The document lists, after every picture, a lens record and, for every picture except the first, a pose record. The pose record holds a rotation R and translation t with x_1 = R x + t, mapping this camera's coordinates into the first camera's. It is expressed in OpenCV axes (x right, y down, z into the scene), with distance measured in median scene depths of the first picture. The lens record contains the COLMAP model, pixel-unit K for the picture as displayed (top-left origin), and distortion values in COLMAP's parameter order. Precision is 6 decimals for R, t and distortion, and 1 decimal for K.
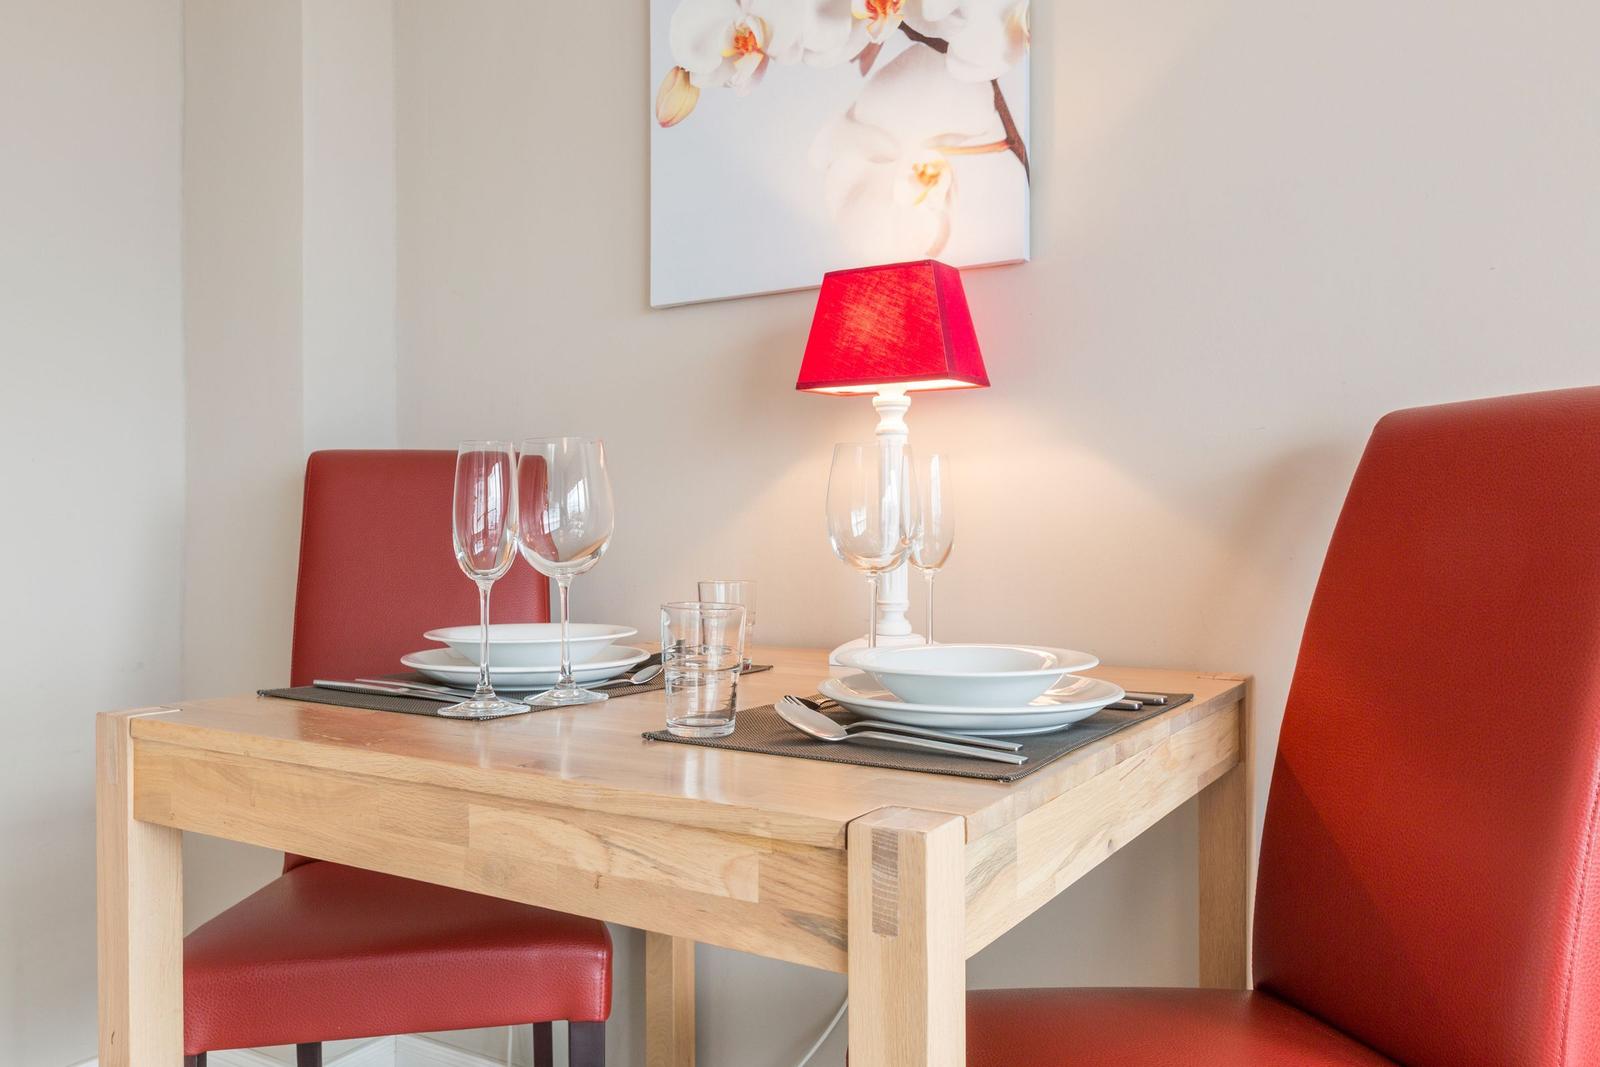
lens RADIAL K [[1257.4, 0, 804.0], [0, 1257.4, 519.7], [0, 0, 1]] dist [-0.004985, 0.003467]
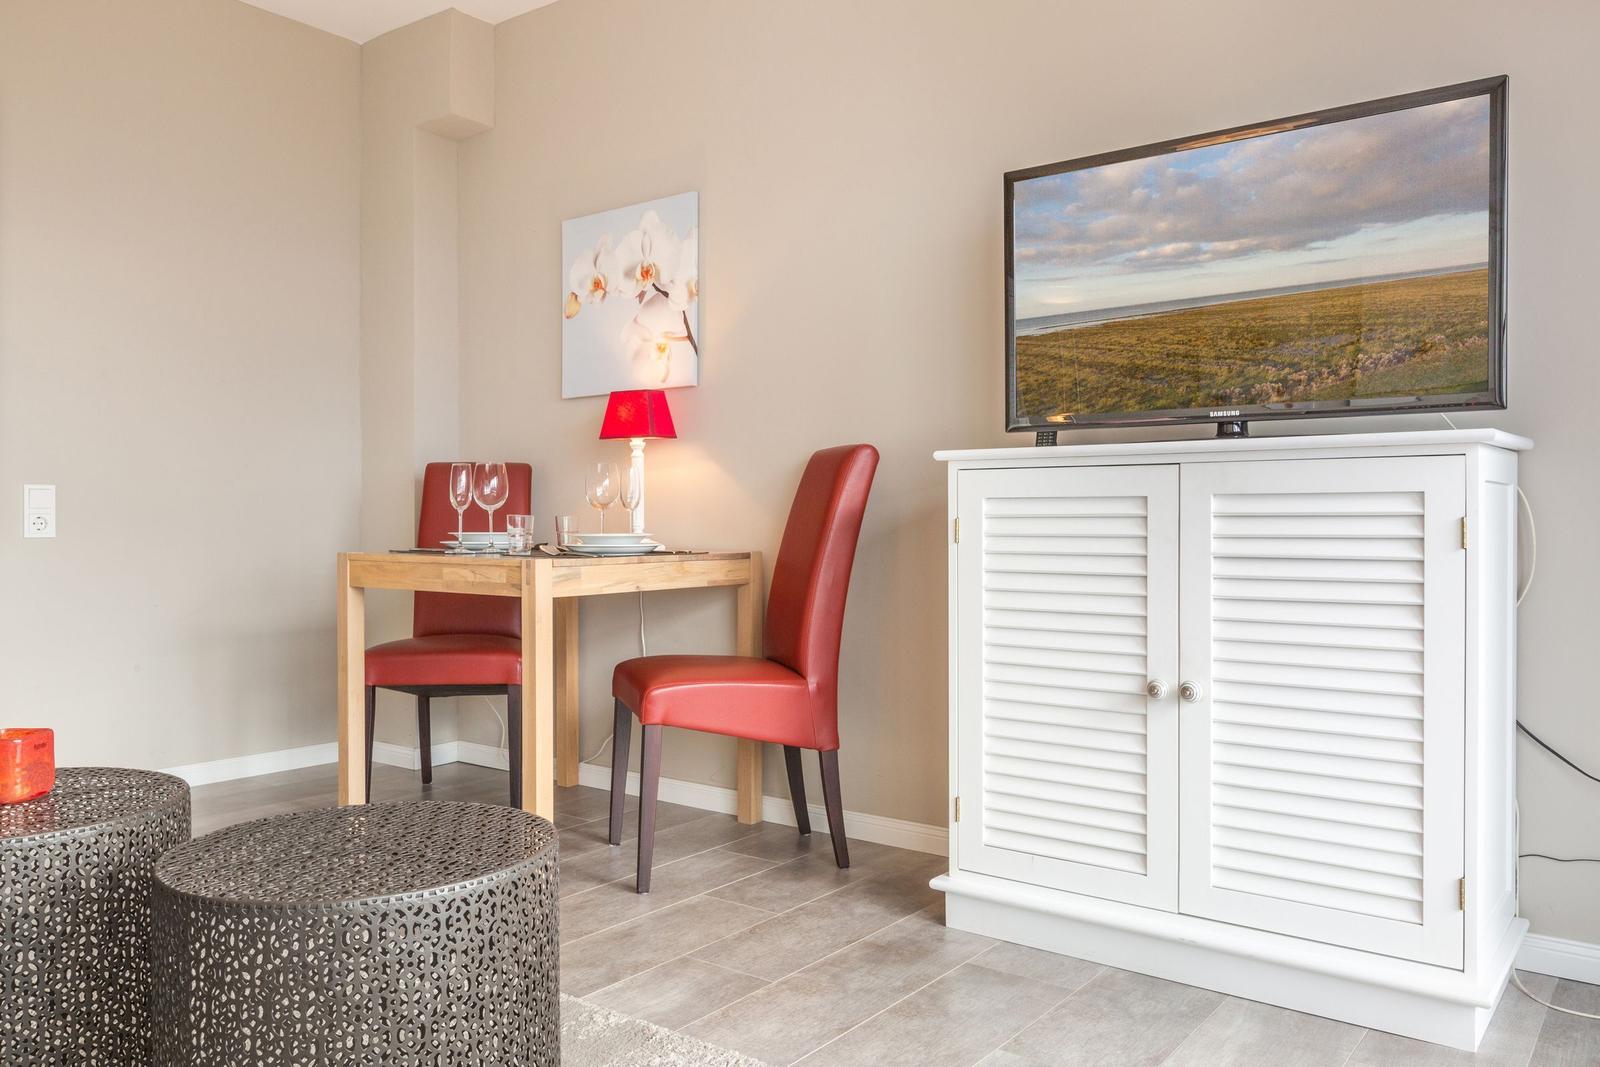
lens RADIAL K [[1185.0, 0, 806.2], [0, 1185.0, 529.7], [0, 0, 1]] dist [-0.005774, -0.000972]
pose [[0.995595, 0.003756, -0.093685, 0.635359], [-0.002439, 0.999897, 0.014166, 0.041273], [0.093729, -0.013875, 0.995501, -1.329117]]
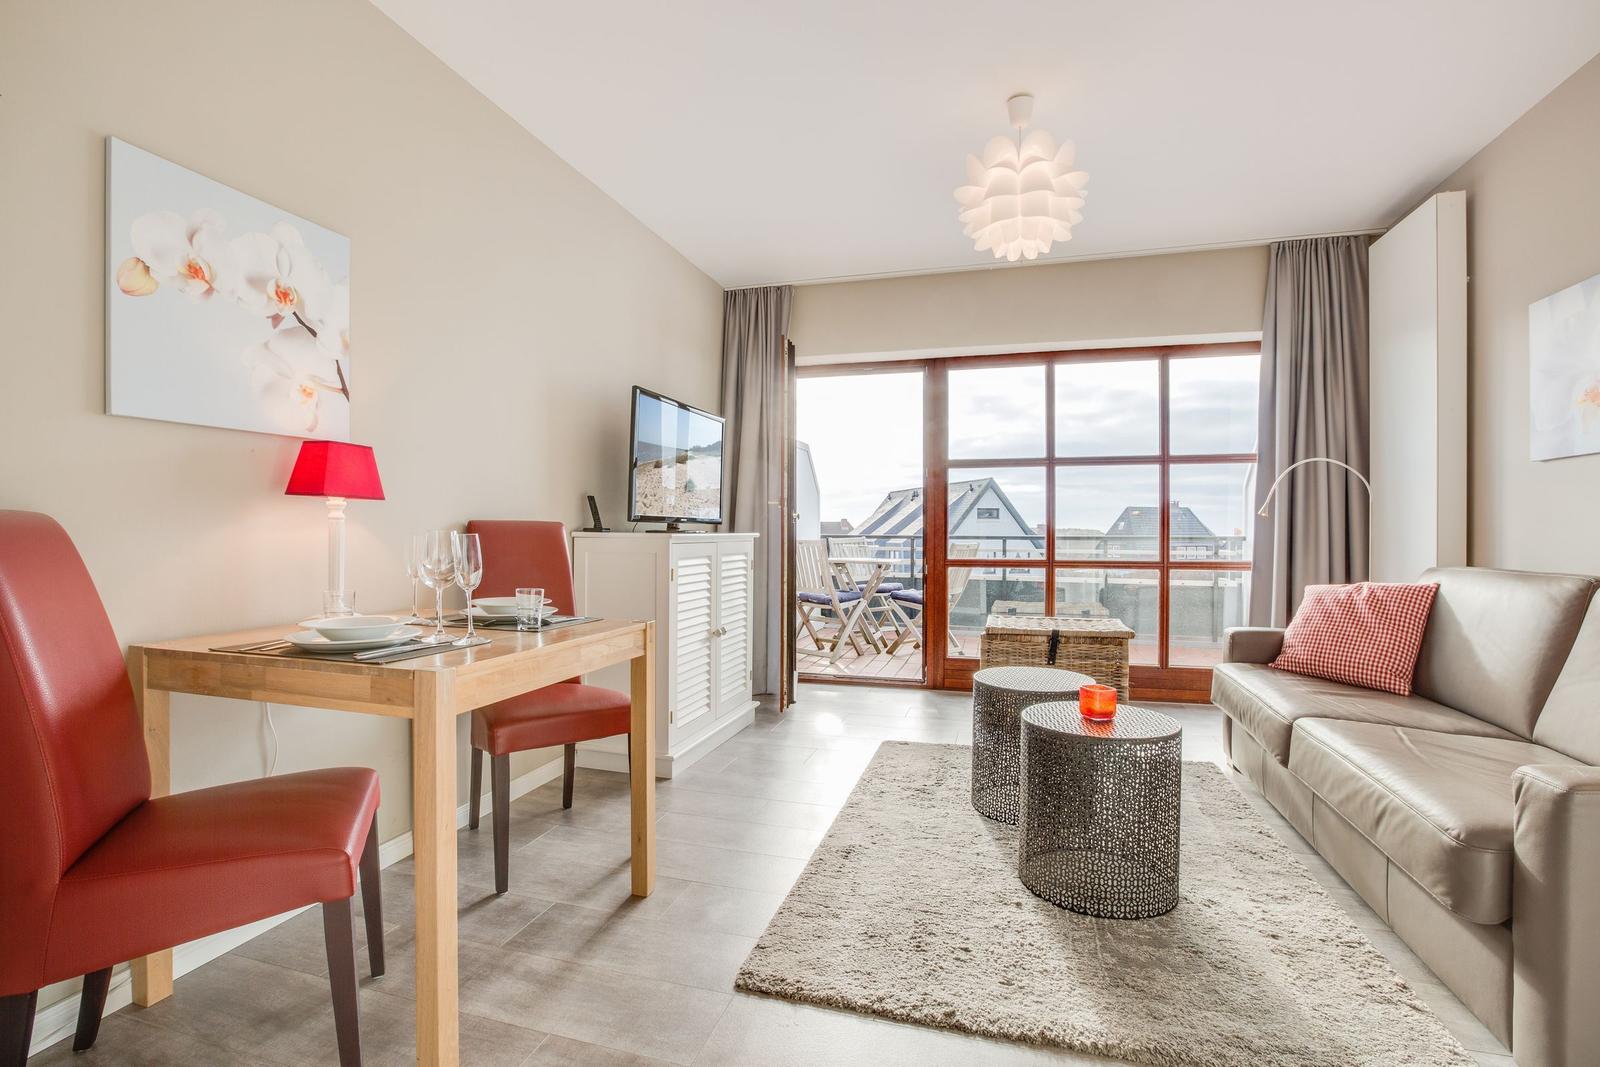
lens RADIAL K [[741.8, 0, 791.4], [0, 741.8, 527.6], [0, 0, 1]] dist [-0.020070, 0.000085]
pose [[-0.246553, 0.004360, 0.969120, -1.391997], [-0.015576, 0.999843, -0.008461, -0.055644], [-0.969004, -0.017181, -0.246446, 0.561343]]
